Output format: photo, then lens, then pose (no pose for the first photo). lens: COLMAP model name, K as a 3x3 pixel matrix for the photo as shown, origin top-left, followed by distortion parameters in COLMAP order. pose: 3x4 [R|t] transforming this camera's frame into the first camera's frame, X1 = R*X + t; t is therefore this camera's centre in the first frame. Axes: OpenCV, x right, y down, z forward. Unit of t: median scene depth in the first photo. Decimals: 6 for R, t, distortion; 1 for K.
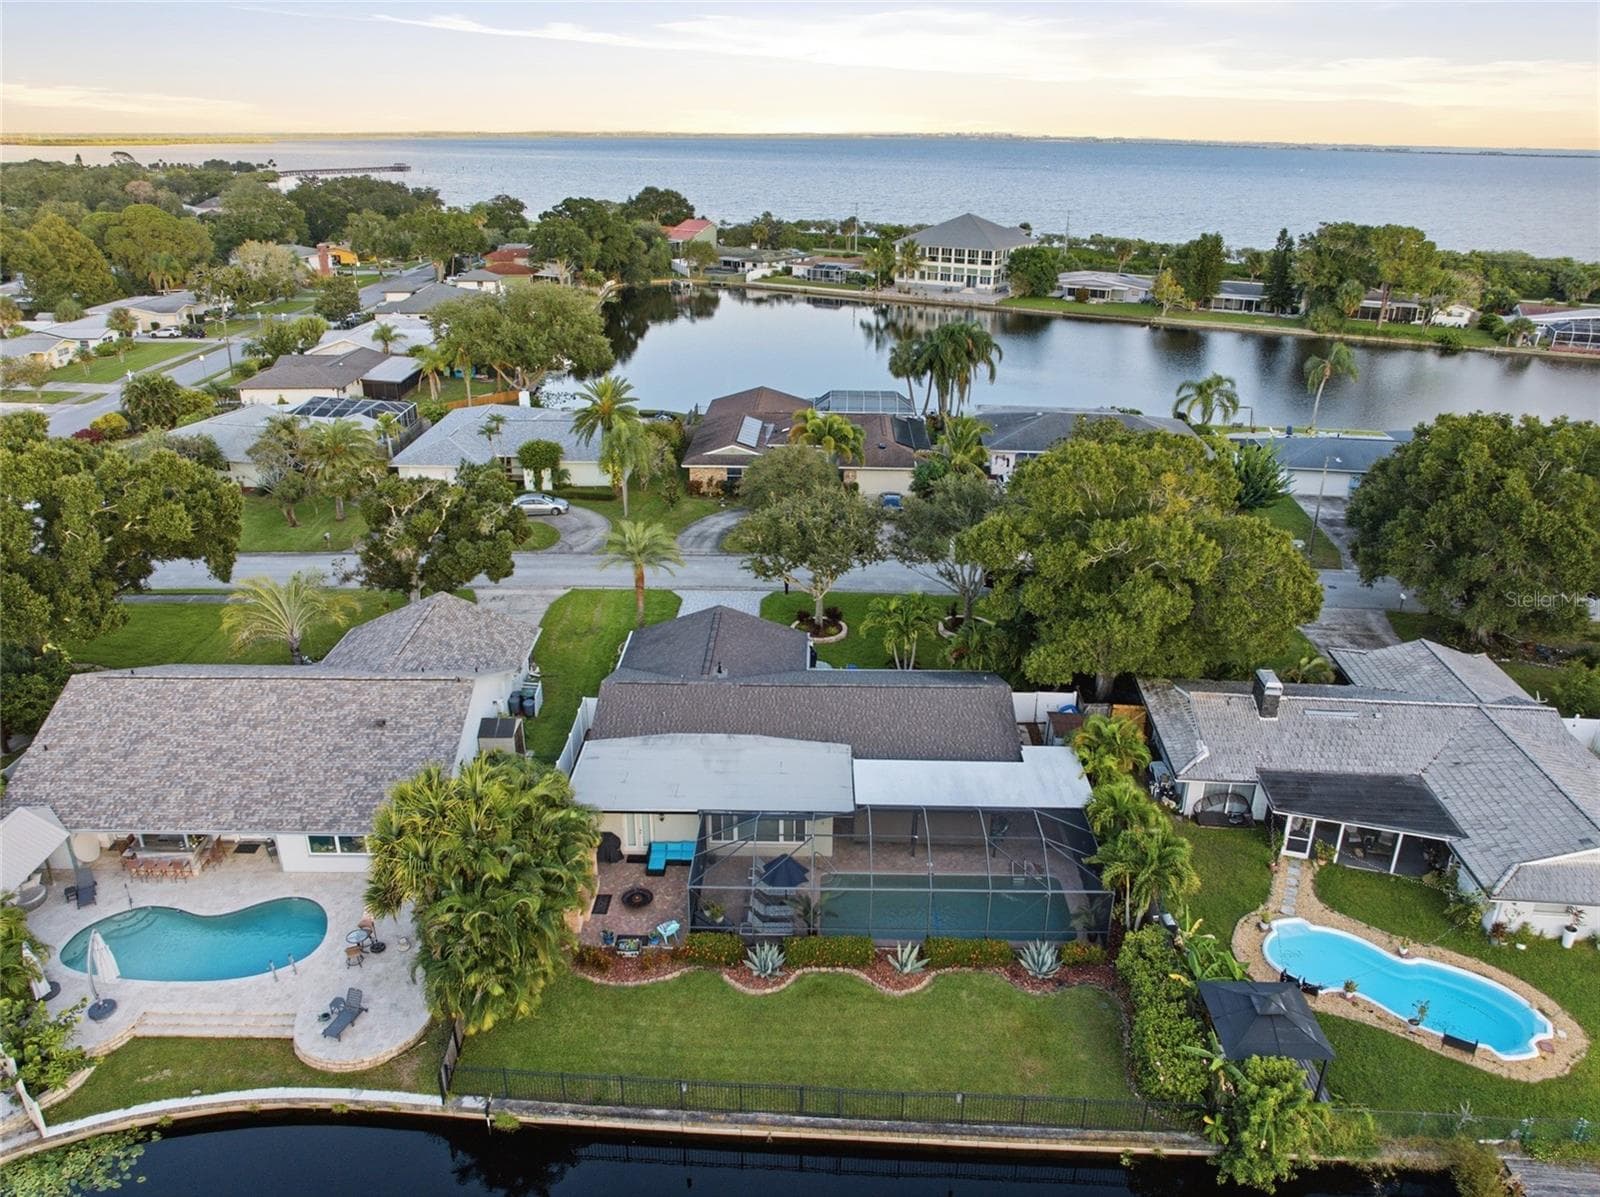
lens RADIAL K [[1125.9, 0, 804.8], [0, 1125.9, 592.8], [0, 0, 1]] dist [-0.041867, 0.014629]
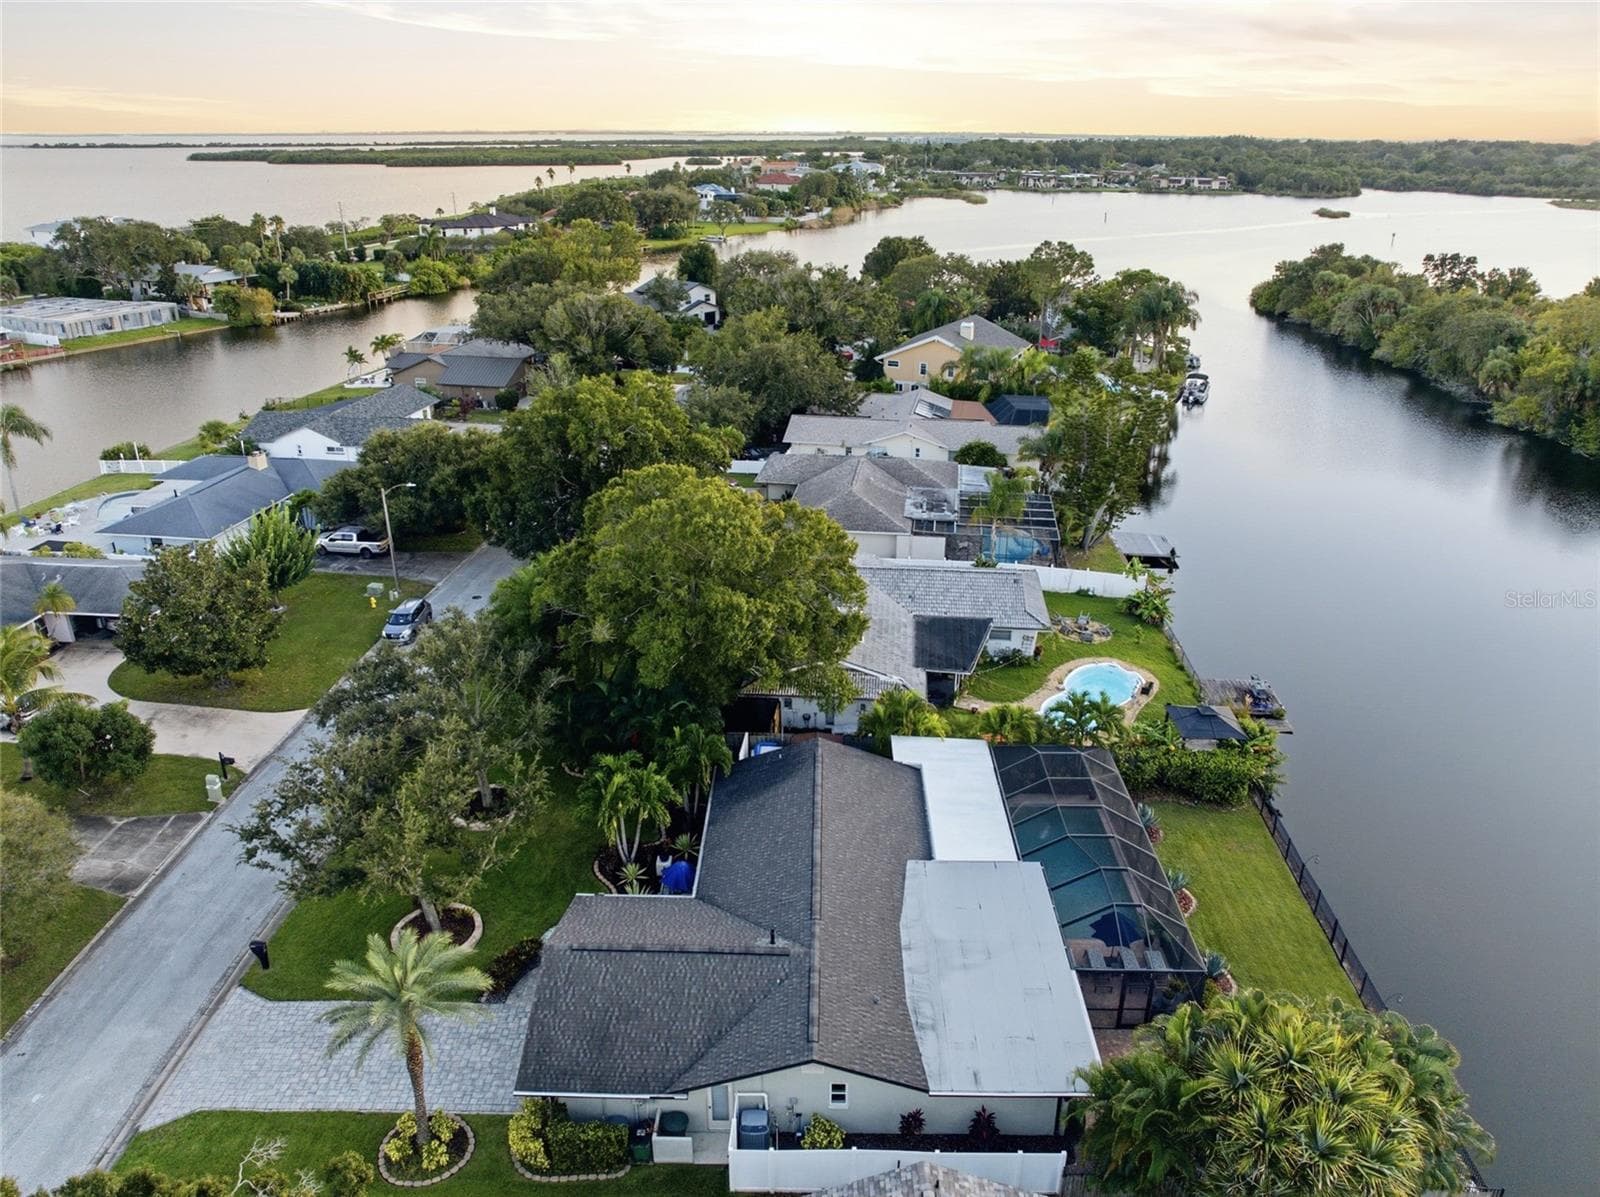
lens RADIAL K [[1125.9, 0, 804.8], [0, 1125.9, 592.8], [0, 0, 1]] dist [-0.041867, 0.014629]
pose [[0.004200, -0.390434, 0.920621, -0.298011], [0.375375, 0.853921, 0.360434, -0.169984], [-0.926864, 0.344064, 0.150146, 0.366254]]
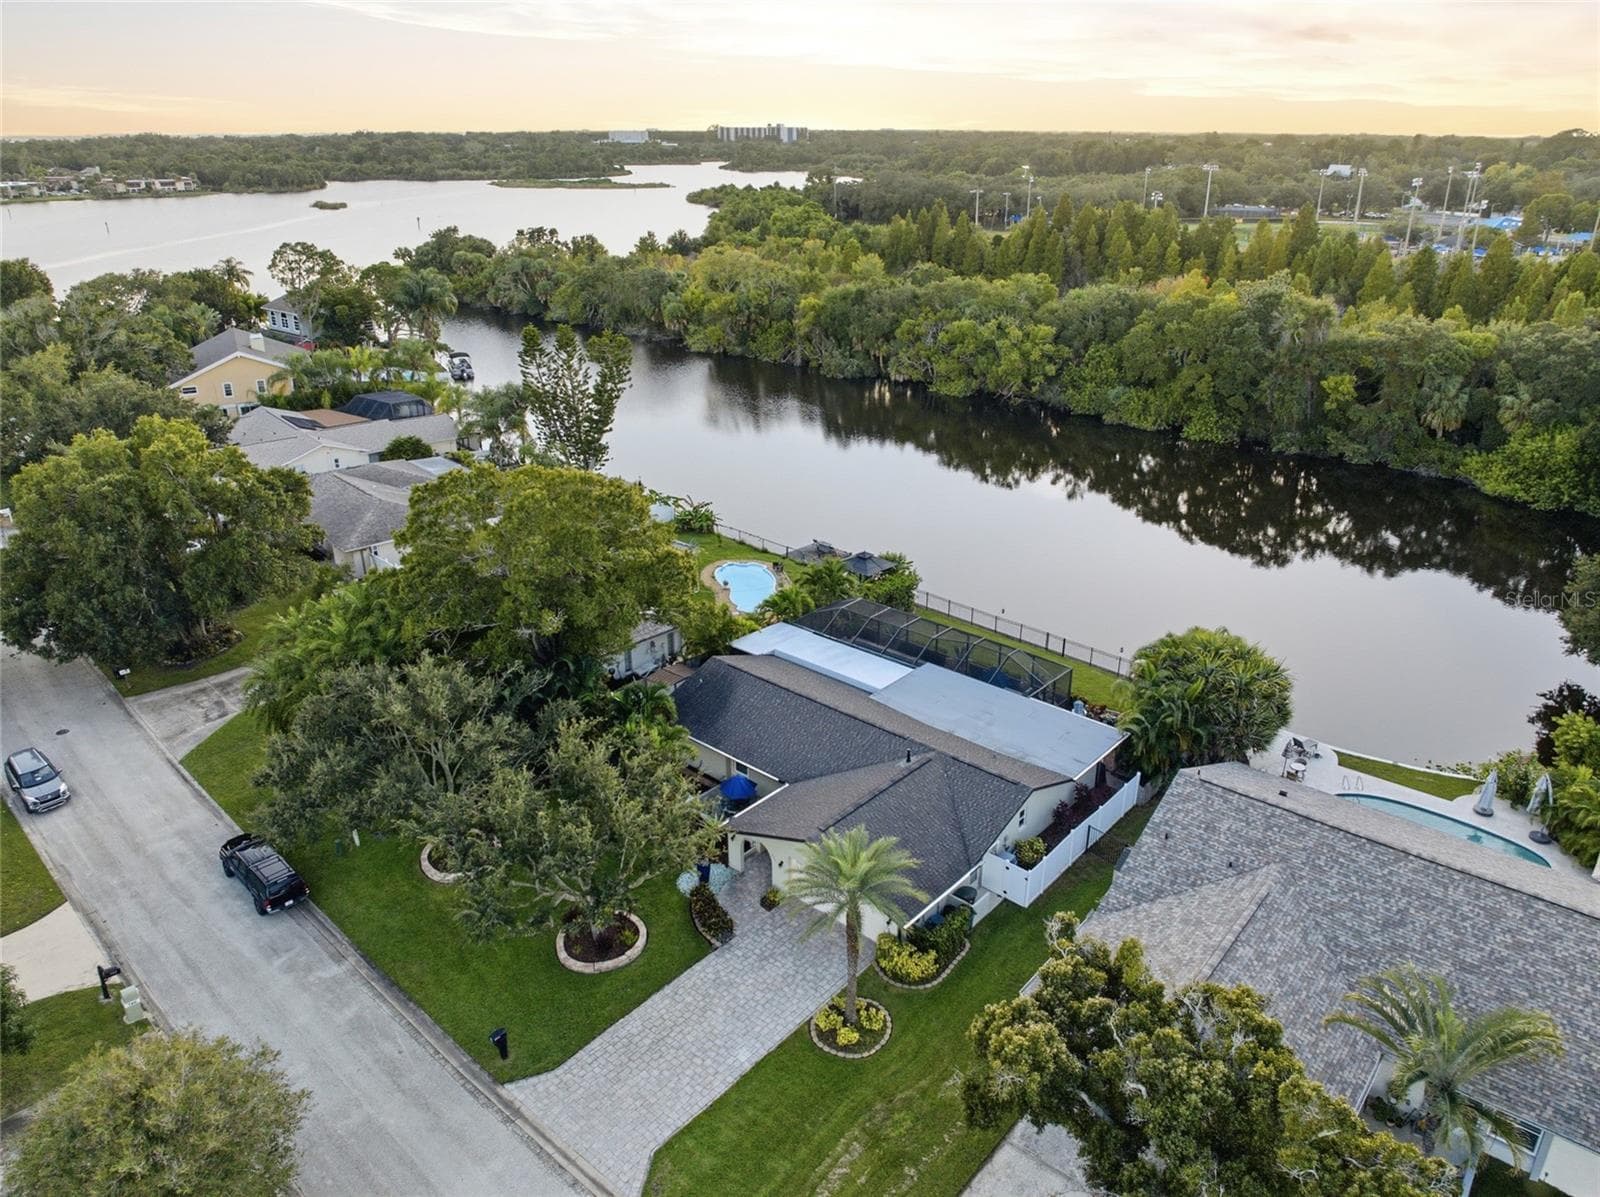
lens RADIAL K [[1125.9, 0, 804.8], [0, 1125.9, 592.8], [0, 0, 1]] dist [-0.041867, 0.014629]
pose [[-0.763800, -0.256417, 0.592335, -0.238257], [0.237447, 0.741724, 0.627268, -0.286852], [-0.600190, 0.619755, -0.505643, 0.656132]]
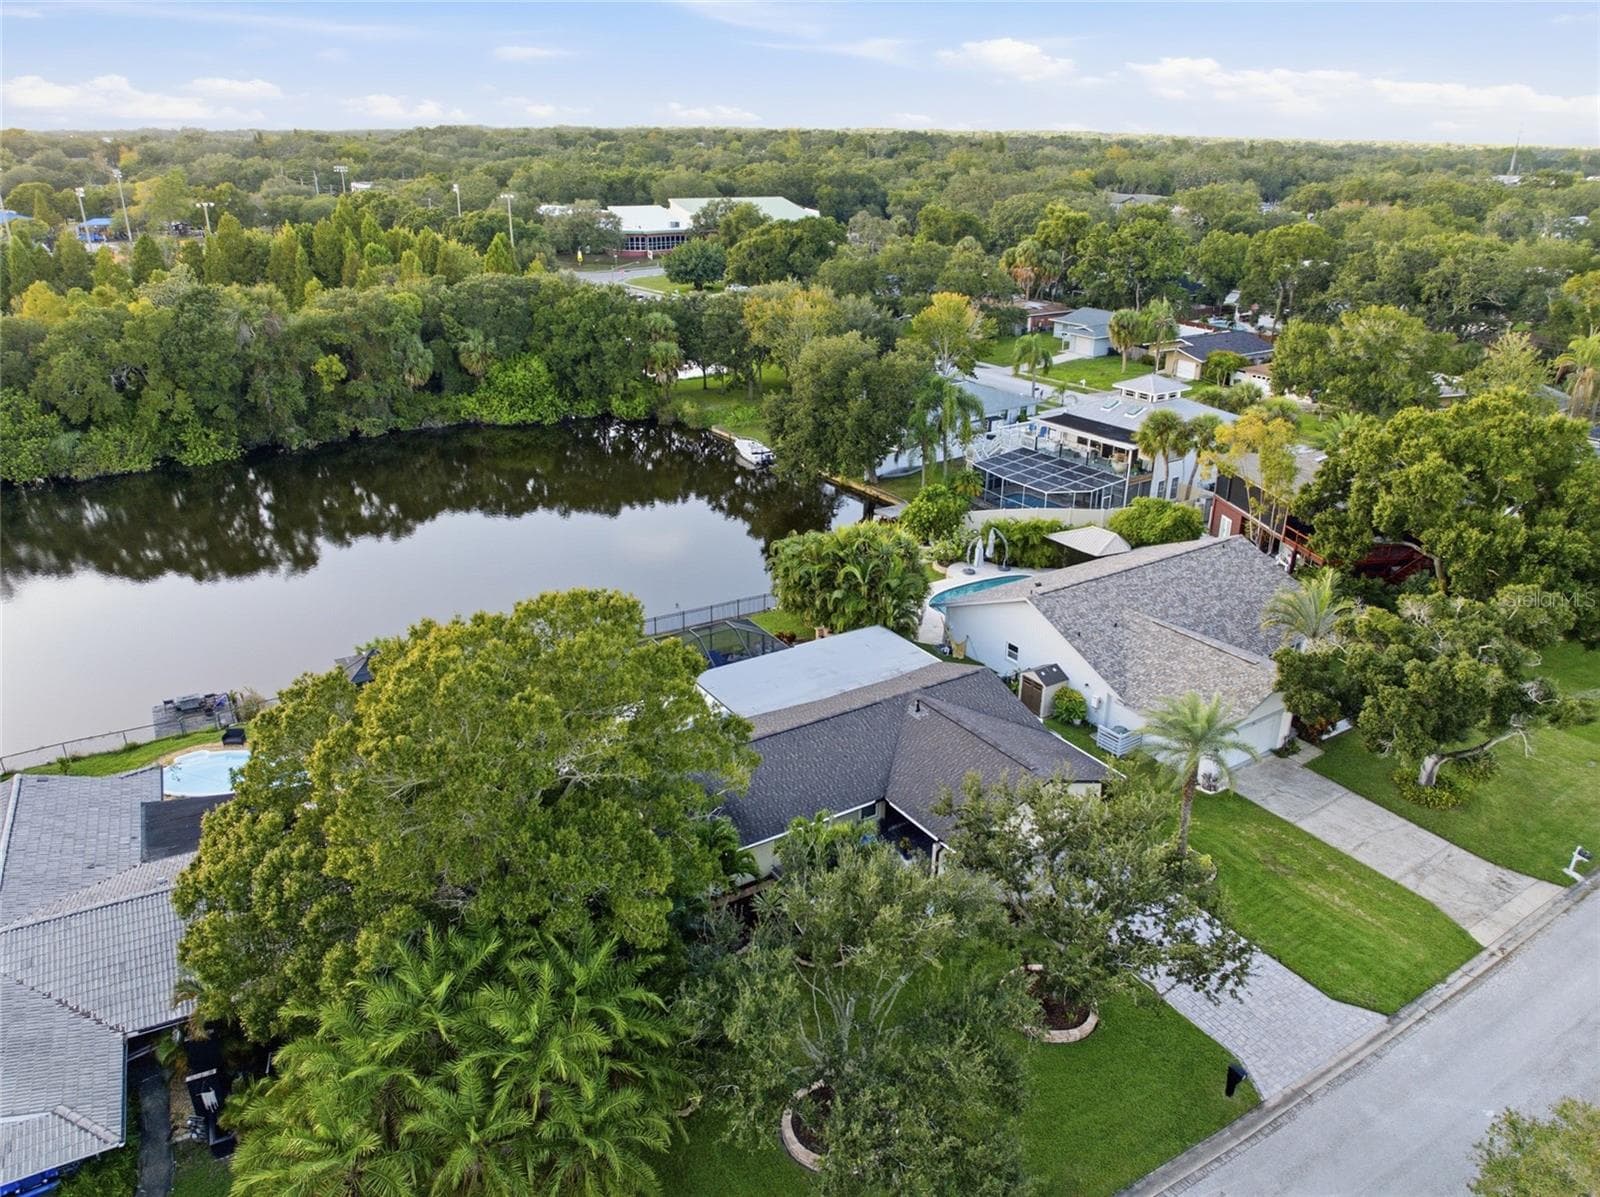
lens RADIAL K [[1125.9, 0, 804.8], [0, 1125.9, 592.8], [0, 0, 1]] dist [-0.041867, 0.014629]
pose [[-0.833522, 0.195219, -0.516846, 0.213646], [-0.224692, 0.734854, 0.639925, -0.265082], [0.504732, 0.649523, -0.568653, 0.652722]]
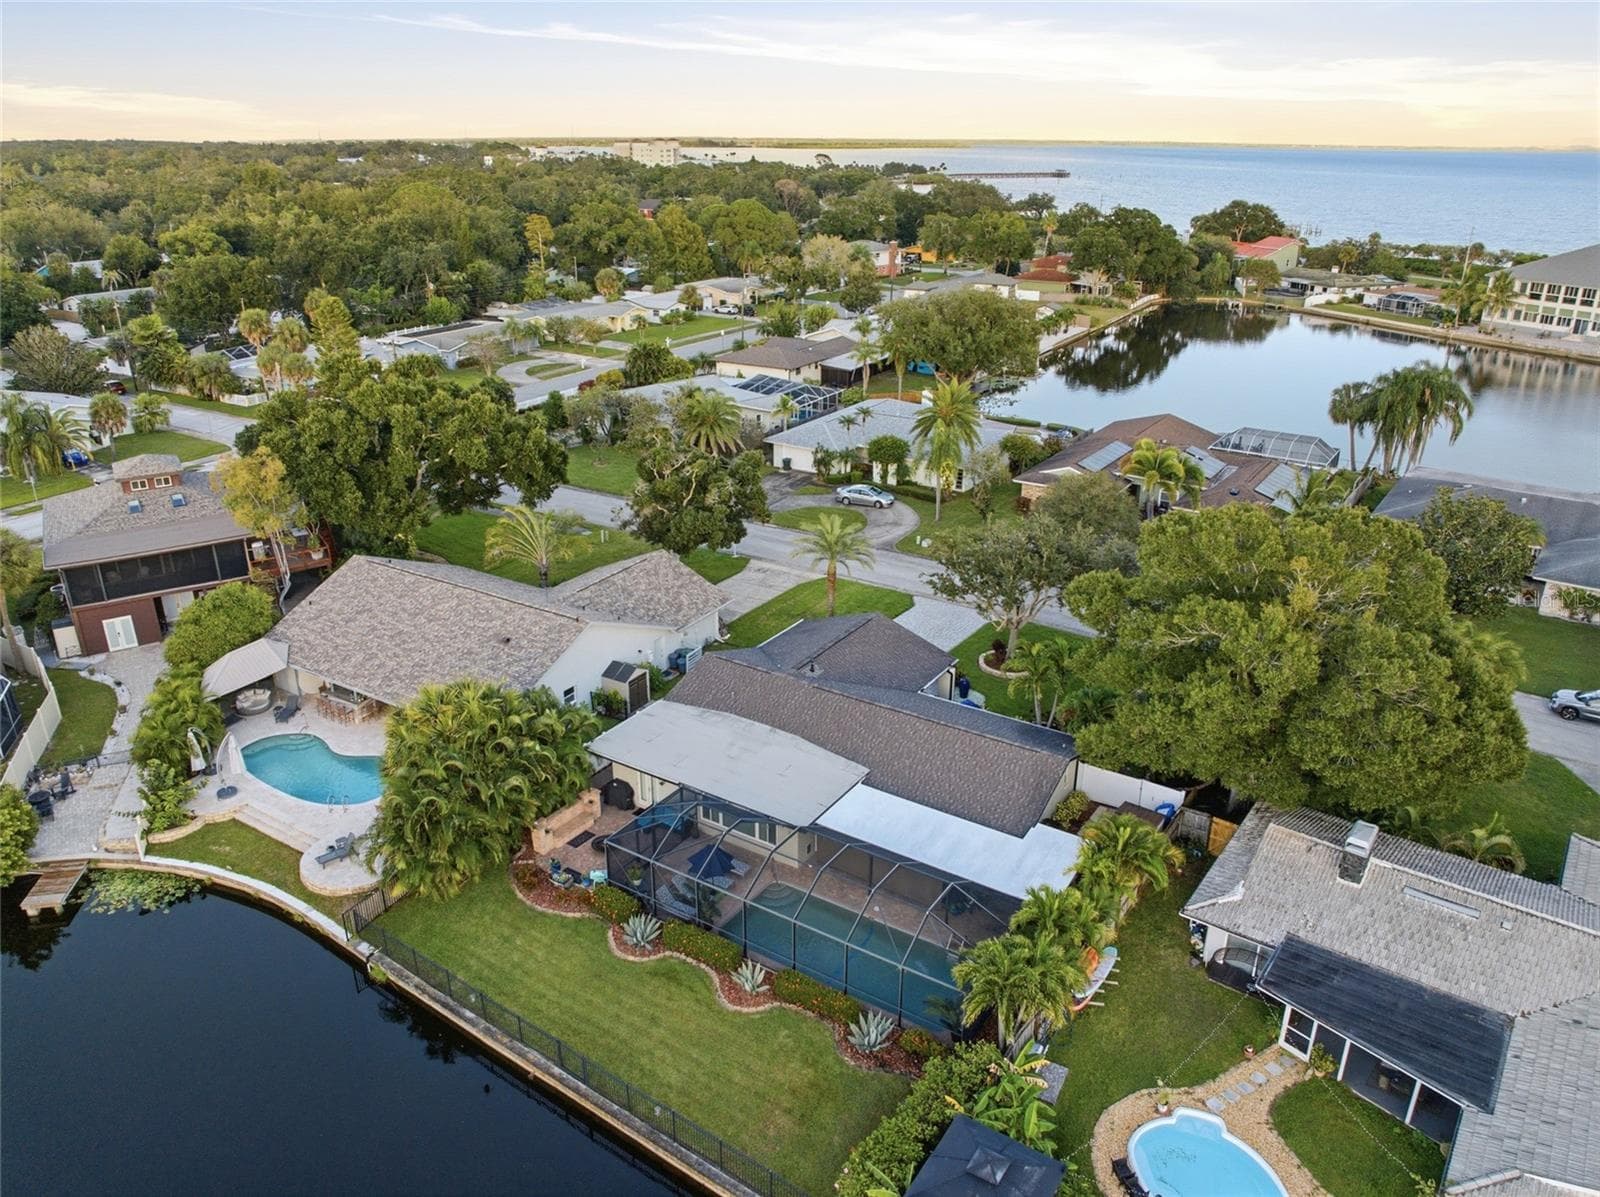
lens RADIAL K [[1125.9, 0, 804.8], [0, 1125.9, 592.8], [0, 0, 1]] dist [-0.041867, 0.014629]
pose [[0.847230, 0.195698, -0.493866, 0.187130], [-0.198990, 0.978896, 0.046525, -0.020431], [0.492548, 0.058857, 0.868293, 0.050147]]
